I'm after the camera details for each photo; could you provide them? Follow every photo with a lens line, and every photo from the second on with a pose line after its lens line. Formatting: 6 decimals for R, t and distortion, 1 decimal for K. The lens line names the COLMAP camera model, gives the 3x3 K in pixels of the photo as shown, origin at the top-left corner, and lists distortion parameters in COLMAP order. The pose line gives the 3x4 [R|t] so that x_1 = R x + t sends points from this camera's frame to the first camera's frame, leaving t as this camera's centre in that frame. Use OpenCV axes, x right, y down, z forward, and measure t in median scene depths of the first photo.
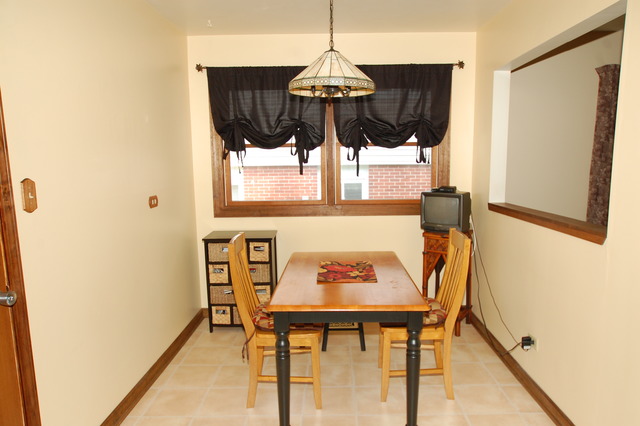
lens RADIAL K [[440.7, 0, 319.9], [0, 440.7, 210.8], [0, 0, 1]] dist [-0.001209, -0.000115]
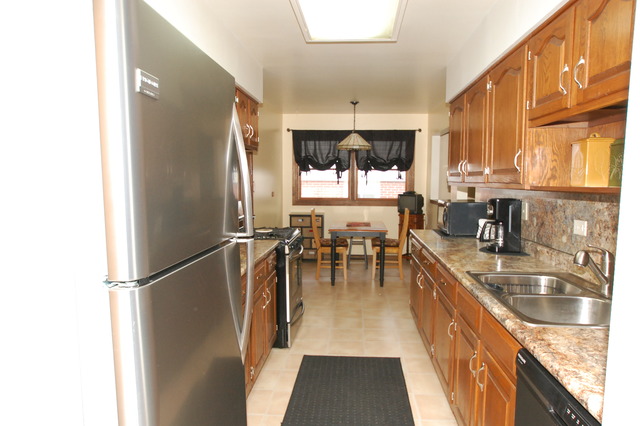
lens RADIAL K [[440.7, 0, 322.3], [0, 440.7, 217.7], [0, 0, 1]] dist [-0.001209, -0.000115]
pose [[0.998746, 0.022043, -0.044957, -0.020755], [-0.022651, 0.999658, -0.013048, 0.096486], [0.044654, 0.014050, 0.998904, -0.978860]]
